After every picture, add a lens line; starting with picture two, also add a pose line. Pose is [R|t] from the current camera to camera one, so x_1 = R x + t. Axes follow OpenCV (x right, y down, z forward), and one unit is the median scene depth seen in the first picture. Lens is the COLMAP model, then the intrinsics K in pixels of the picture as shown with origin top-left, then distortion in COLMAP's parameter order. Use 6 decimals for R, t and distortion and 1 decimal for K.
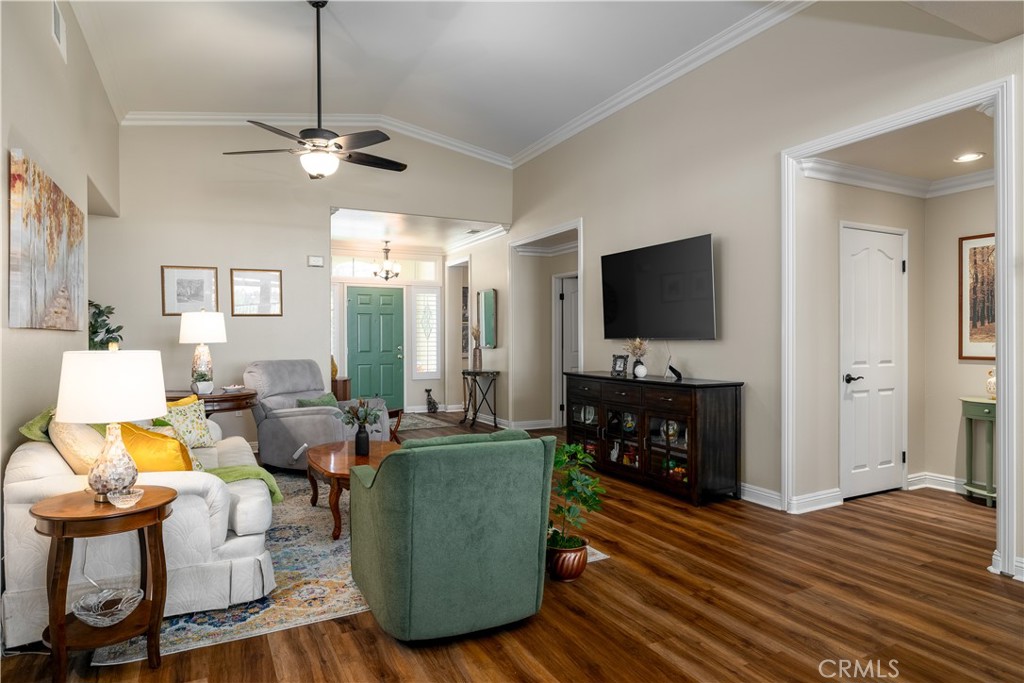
lens RADIAL K [[586.2, 0, 489.9], [0, 586.2, 339.3], [0, 0, 1]] dist [-0.000988, -0.000097]
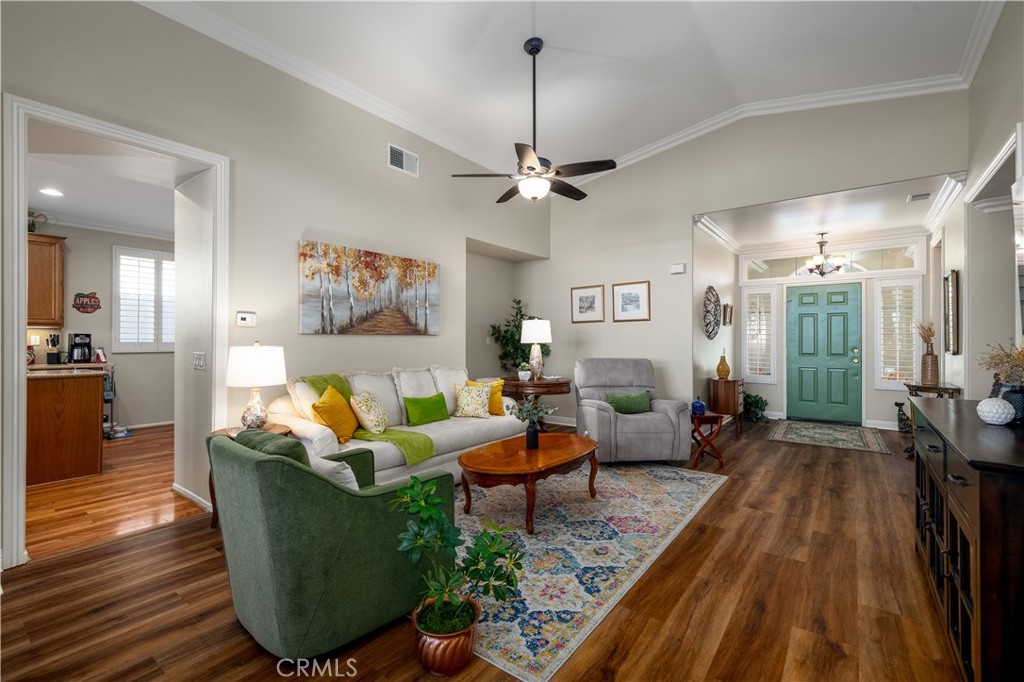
lens RADIAL K [[436.8, 0, 514.0], [0, 436.8, 339.3], [0, 0, 1]] dist [0.004509, -0.000212]
pose [[0.452737, 0.002328, -0.891641, 0.309274], [-0.004516, 0.999990, 0.000318, -0.001458], [0.891633, 0.003883, 0.452743, 0.387517]]
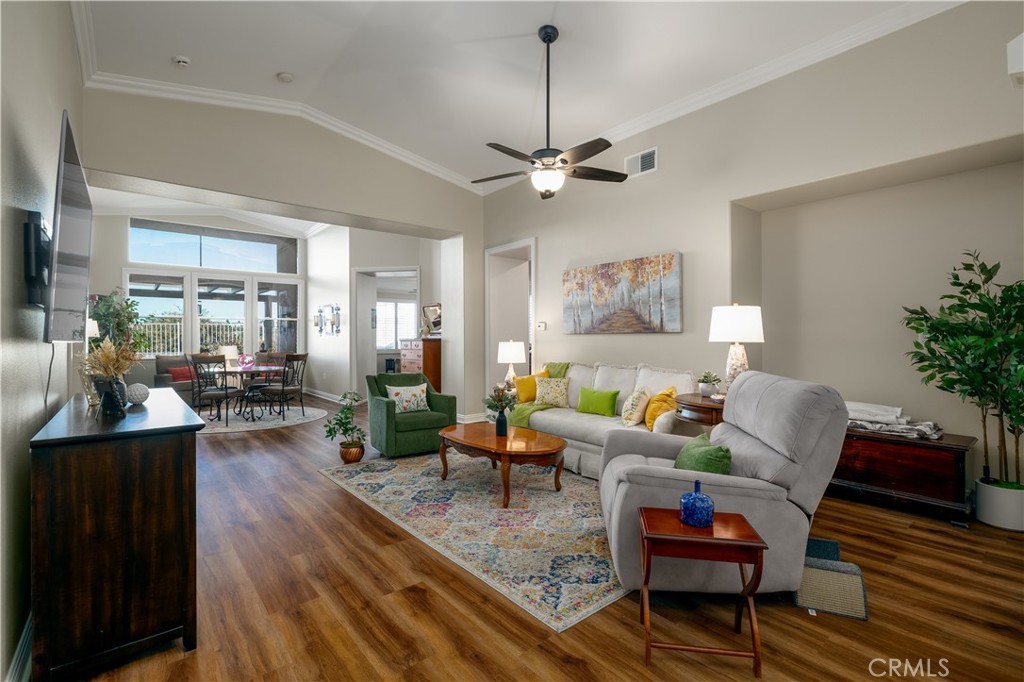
lens RADIAL K [[462.1, 0, 517.1], [0, 462.1, 338.8], [0, 0, 1]] dist [-0.004567, -0.000104]
pose [[-0.965350, 0.004332, -0.260924, -0.003064], [0.003902, 0.999990, 0.002167, -0.000783], [0.260931, 0.001074, -0.965357, 1.231824]]
